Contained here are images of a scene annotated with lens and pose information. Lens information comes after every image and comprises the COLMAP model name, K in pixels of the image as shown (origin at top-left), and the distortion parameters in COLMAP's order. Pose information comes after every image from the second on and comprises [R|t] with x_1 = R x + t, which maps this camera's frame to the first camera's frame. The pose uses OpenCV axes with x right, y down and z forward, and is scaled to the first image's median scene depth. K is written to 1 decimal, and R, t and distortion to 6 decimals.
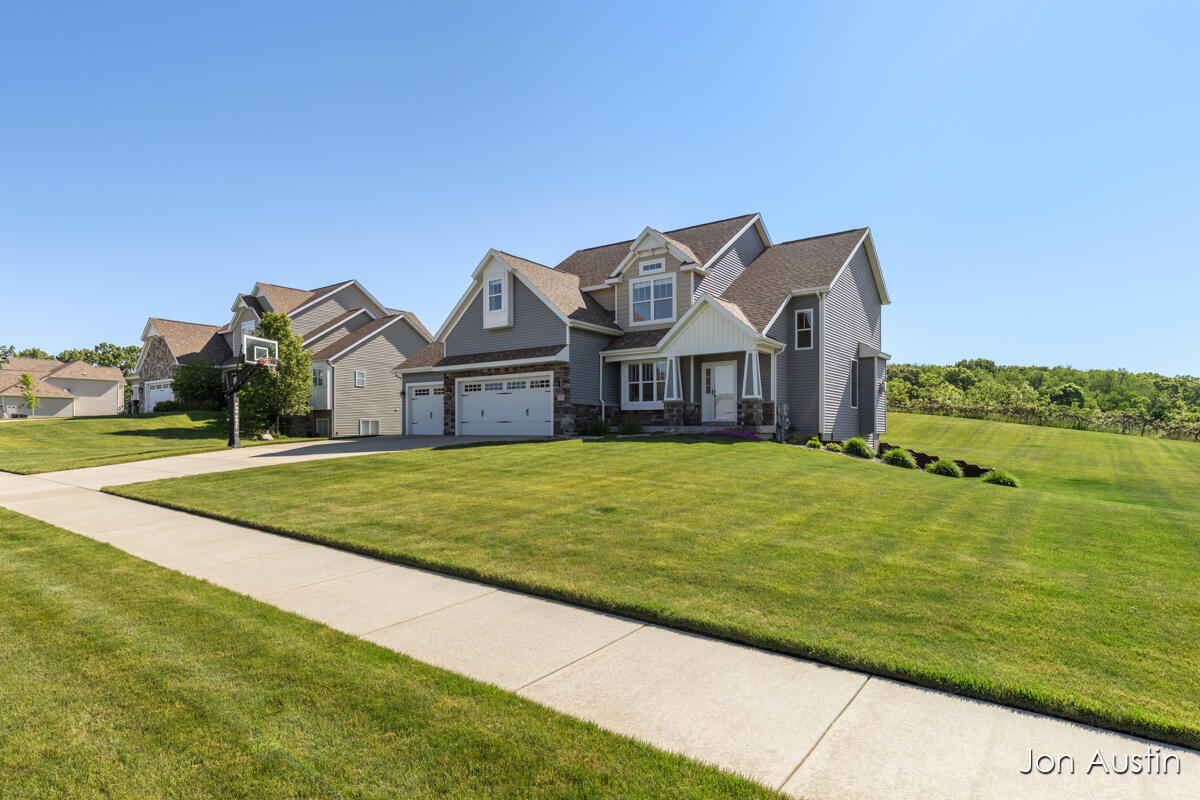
lens RADIAL K [[637.9, 0, 580.0], [0, 637.9, 404.3], [0, 0, 1]] dist [-0.000489, -0.000007]
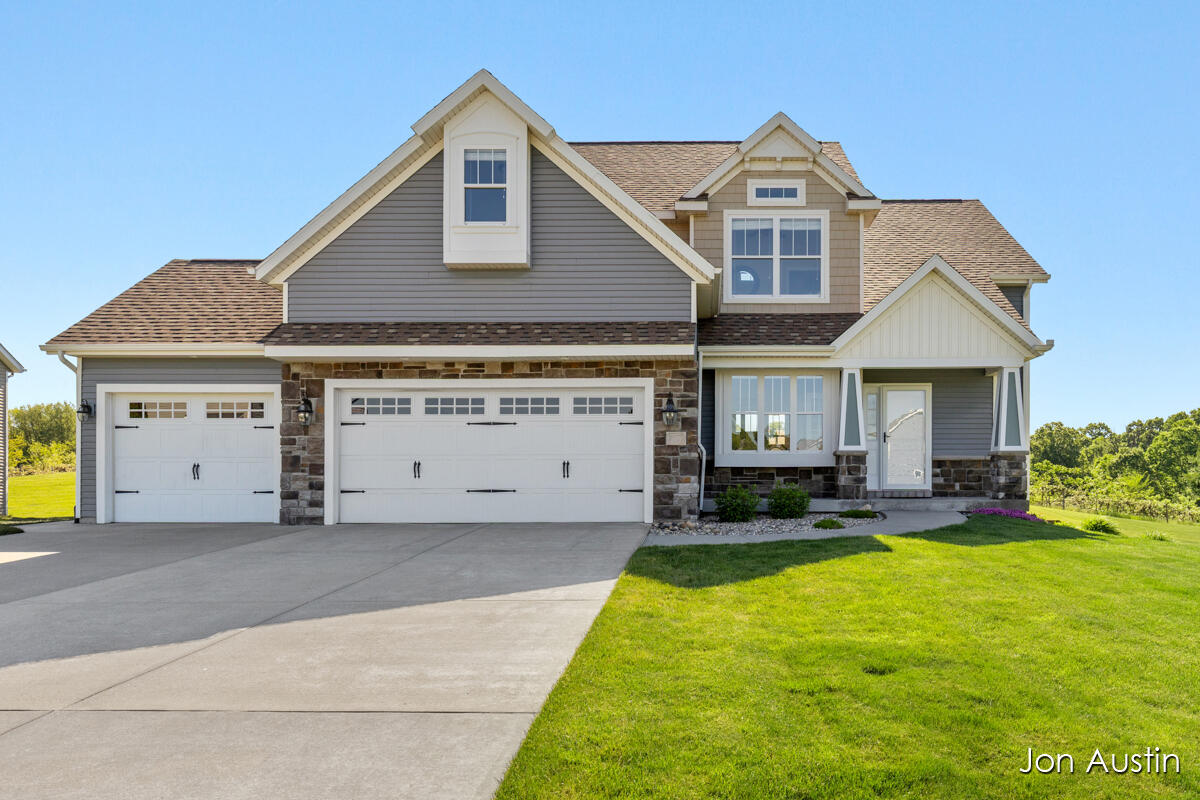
lens RADIAL K [[903.0, 0, 702.7], [0, 903.0, 455.4], [0, 0, 1]] dist [0.005310, 0.001509]
pose [[0.796804, 0.023114, 0.603796, -0.372728], [-0.023015, 0.999704, -0.007898, 0.005817], [-0.603800, -0.007603, 0.797100, 0.445971]]
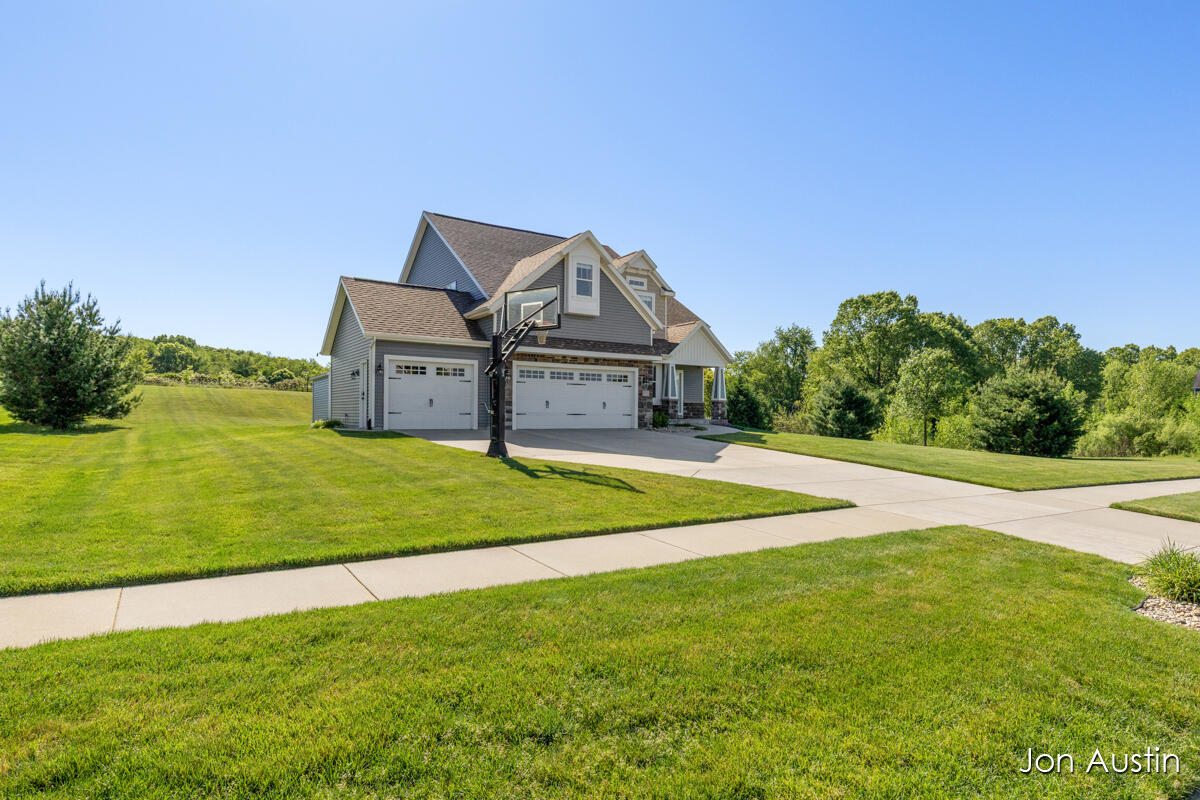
lens RADIAL K [[637.9, 0, 580.0], [0, 637.9, 404.3], [0, 0, 1]] dist [-0.000489, -0.000007]
pose [[0.352463, 0.015755, 0.935693, -1.017443], [-0.050578, 0.998718, 0.002236, 0.010609], [-0.934458, -0.048113, 0.352807, 0.668665]]
